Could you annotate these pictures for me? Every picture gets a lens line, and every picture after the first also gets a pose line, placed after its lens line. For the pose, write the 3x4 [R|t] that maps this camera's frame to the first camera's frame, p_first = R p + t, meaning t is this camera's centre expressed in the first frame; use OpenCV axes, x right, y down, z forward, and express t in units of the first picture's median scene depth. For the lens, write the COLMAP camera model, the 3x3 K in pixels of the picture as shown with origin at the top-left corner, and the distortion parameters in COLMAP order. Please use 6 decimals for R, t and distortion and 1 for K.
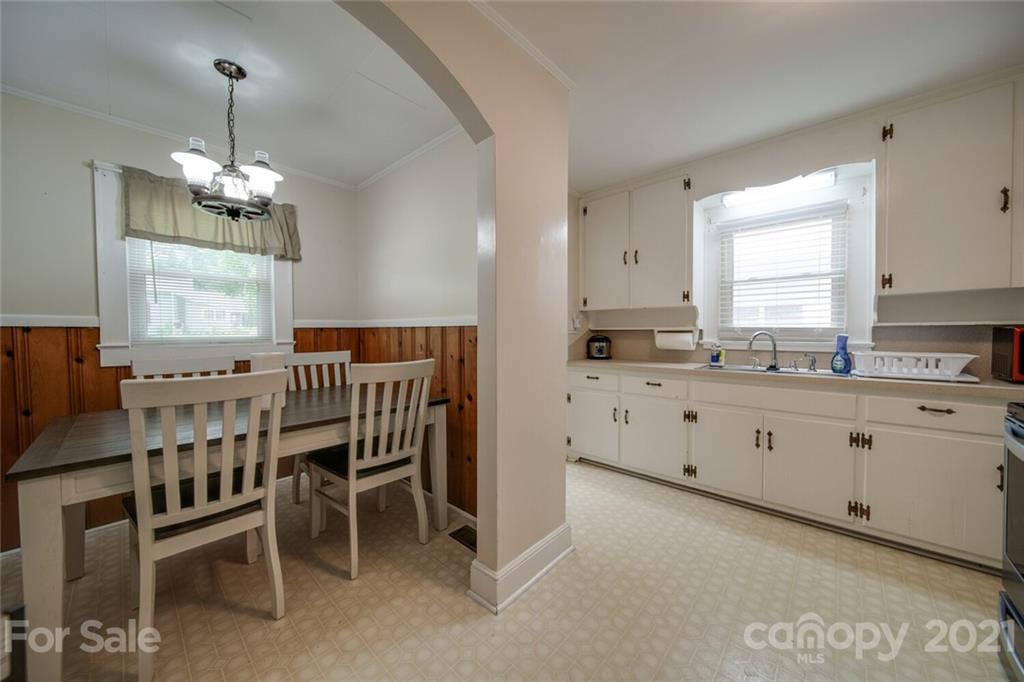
lens RADIAL K [[358.6, 0, 514.1], [0, 358.6, 341.9], [0, 0, 1]] dist [0.000089, -0.001260]
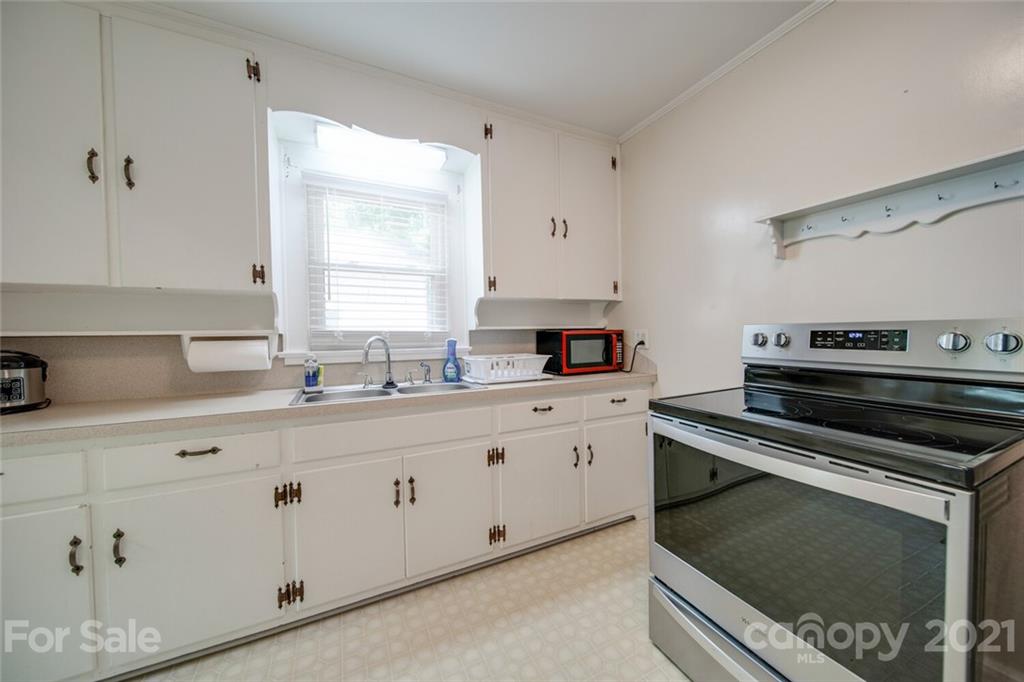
lens RADIAL K [[358.6, 0, 513.6], [0, 358.6, 341.2], [0, 0, 1]] dist [0.000089, -0.001260]
pose [[0.368586, -0.021221, 0.929351, 0.123768], [0.037510, 0.999265, 0.007941, -0.015203], [-0.928836, 0.031933, 0.369111, 0.495852]]
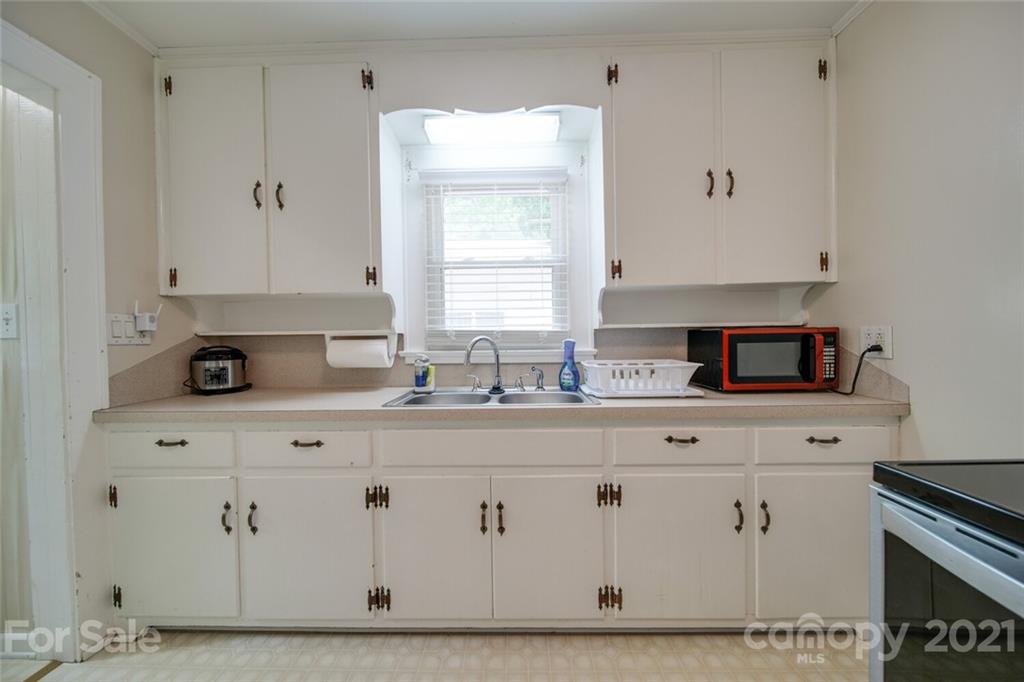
lens RADIAL K [[358.6, 0, 513.6], [0, 358.6, 341.1], [0, 0, 1]] dist [0.000089, -0.001260]
pose [[0.752754, -0.017717, 0.658063, 0.310635], [0.027911, 0.999598, -0.005015, -0.015526], [-0.657709, 0.022143, 0.752946, 0.481155]]
